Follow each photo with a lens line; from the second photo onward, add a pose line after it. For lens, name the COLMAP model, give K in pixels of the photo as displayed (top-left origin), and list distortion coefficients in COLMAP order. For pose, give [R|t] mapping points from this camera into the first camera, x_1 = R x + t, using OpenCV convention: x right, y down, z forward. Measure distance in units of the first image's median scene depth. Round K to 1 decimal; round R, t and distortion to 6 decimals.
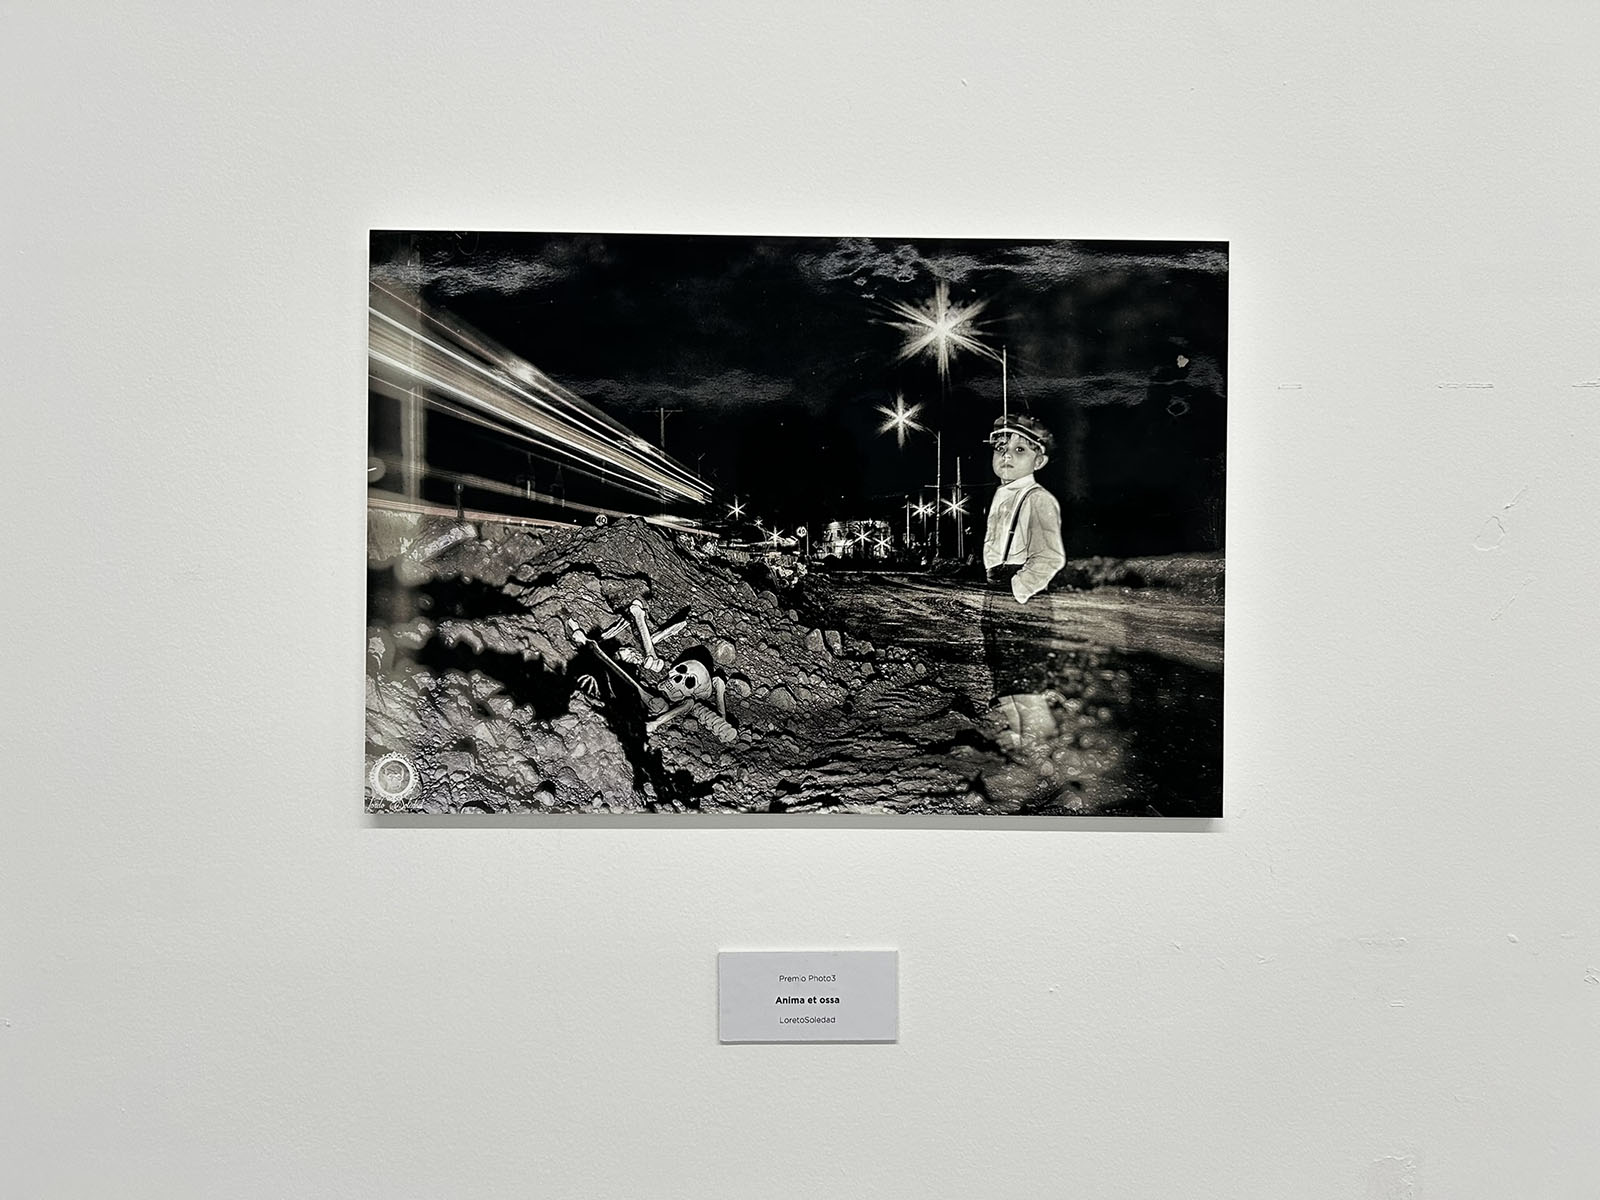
lens RADIAL K [[1216.0, 0, 801.1], [0, 1216.0, 602.8], [0, 0, 1]] dist [0.058321, -0.038170]
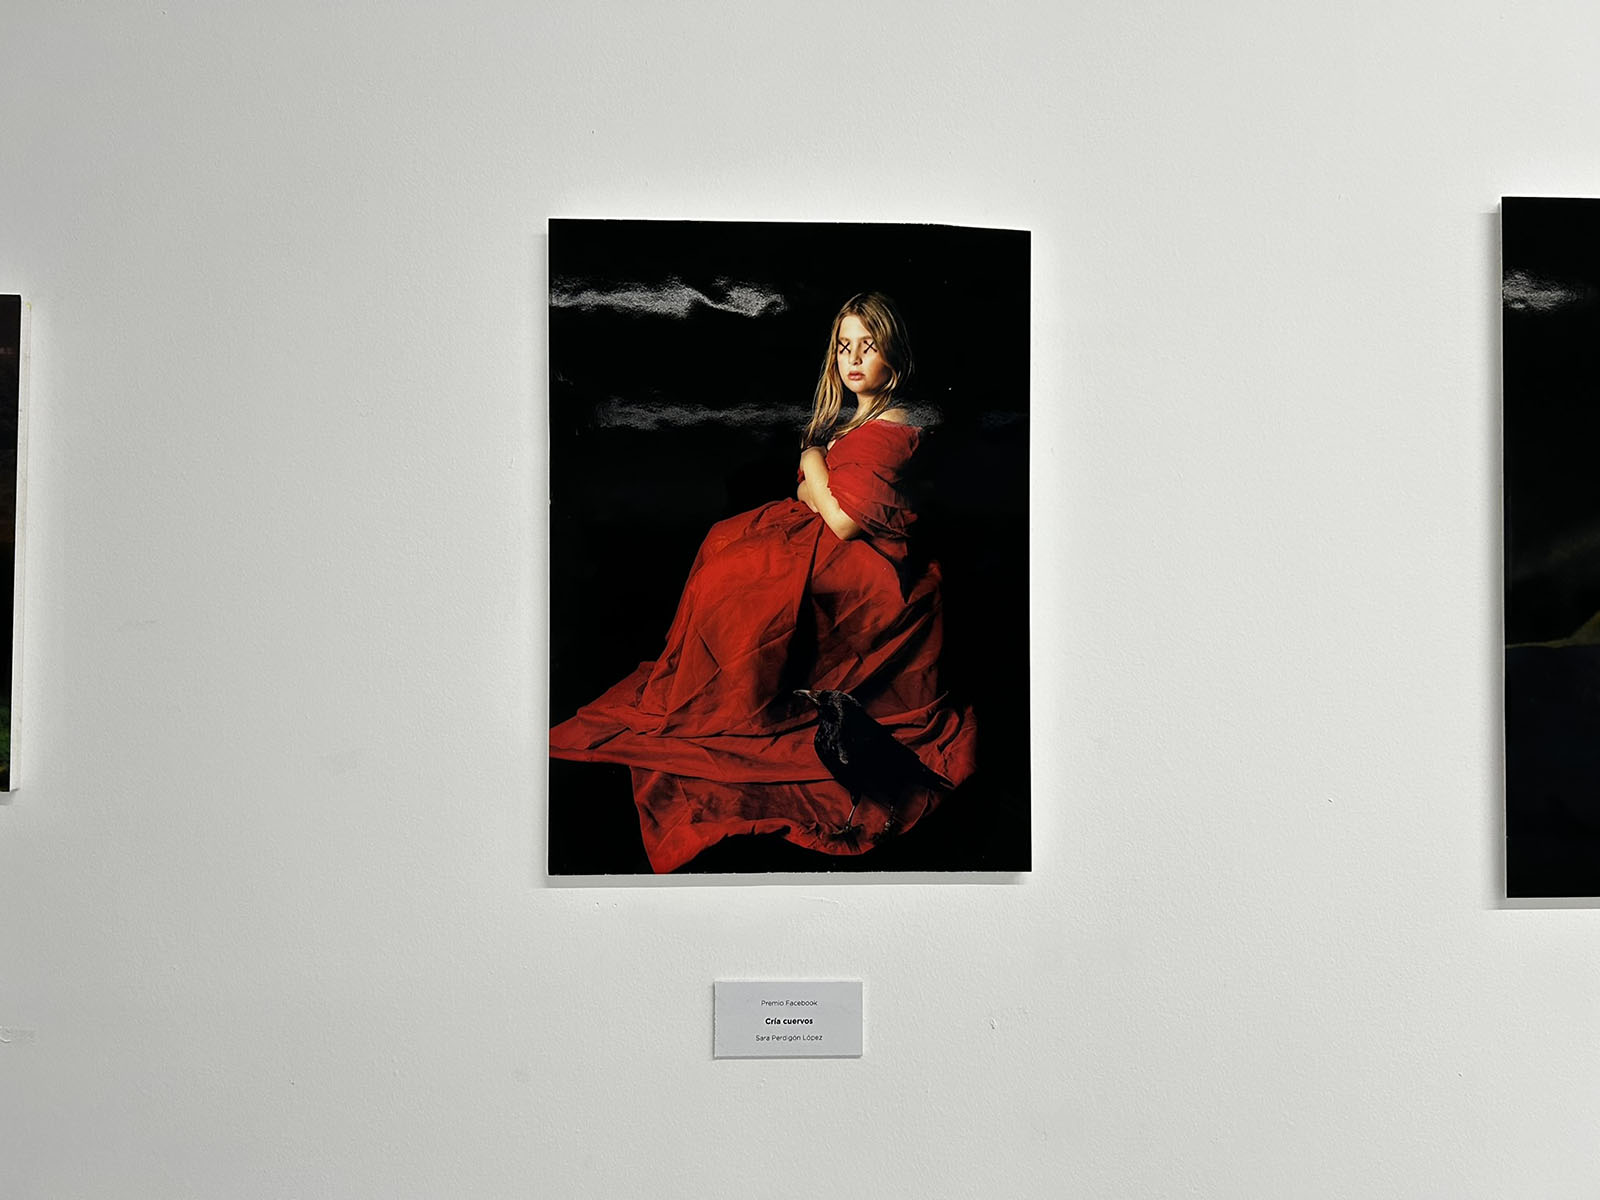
lens RADIAL K [[1216.0, 0, 804.4], [0, 1216.0, 607.2], [0, 0, 1]] dist [0.058321, -0.038170]
pose [[0.999684, -0.000283, 0.025117, -2.050500], [0.000491, 0.999966, -0.008286, 0.000379], [-0.025114, 0.008296, 0.999650, -0.197416]]
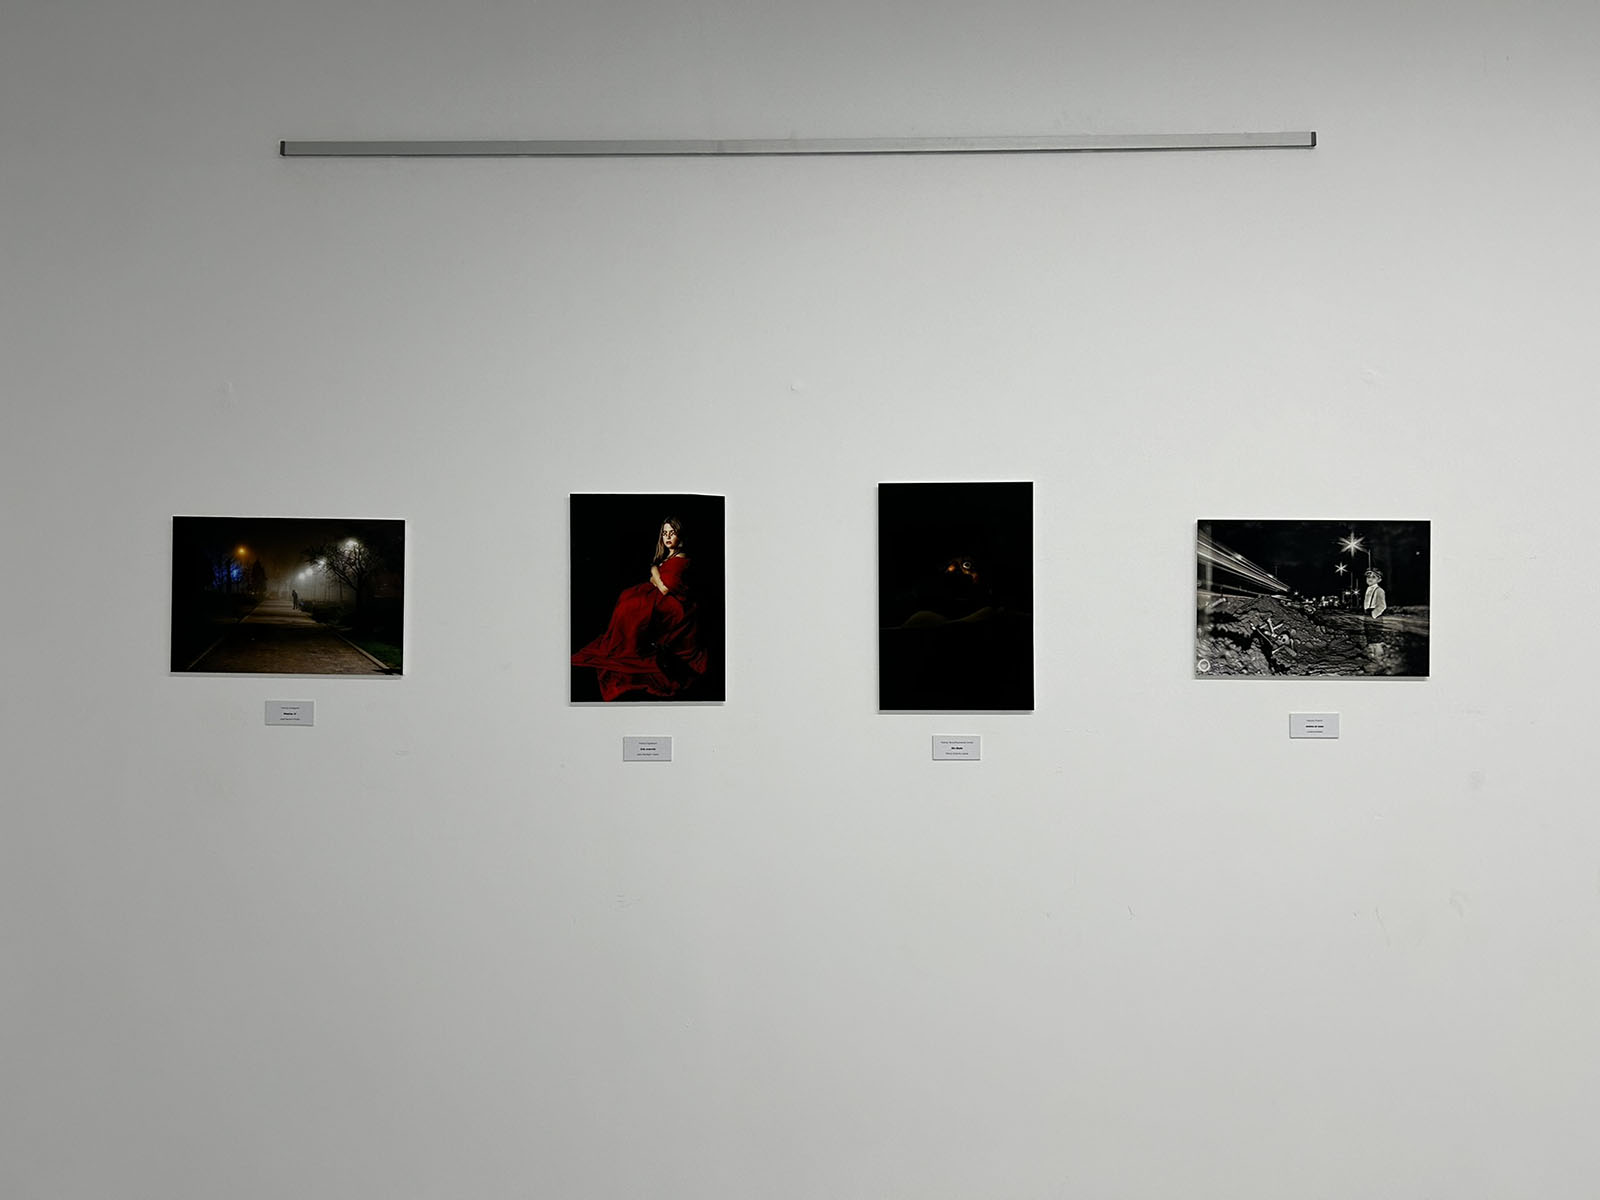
lens RADIAL K [[1216.0, 0, 790.0], [0, 1216.0, 588.5], [0, 0, 1]] dist [0.058321, -0.038170]
pose [[0.999980, -0.002740, -0.005679, -1.573927], [0.002748, 0.999995, 0.001342, -0.101201], [0.005675, -0.001358, 0.999983, -2.742777]]
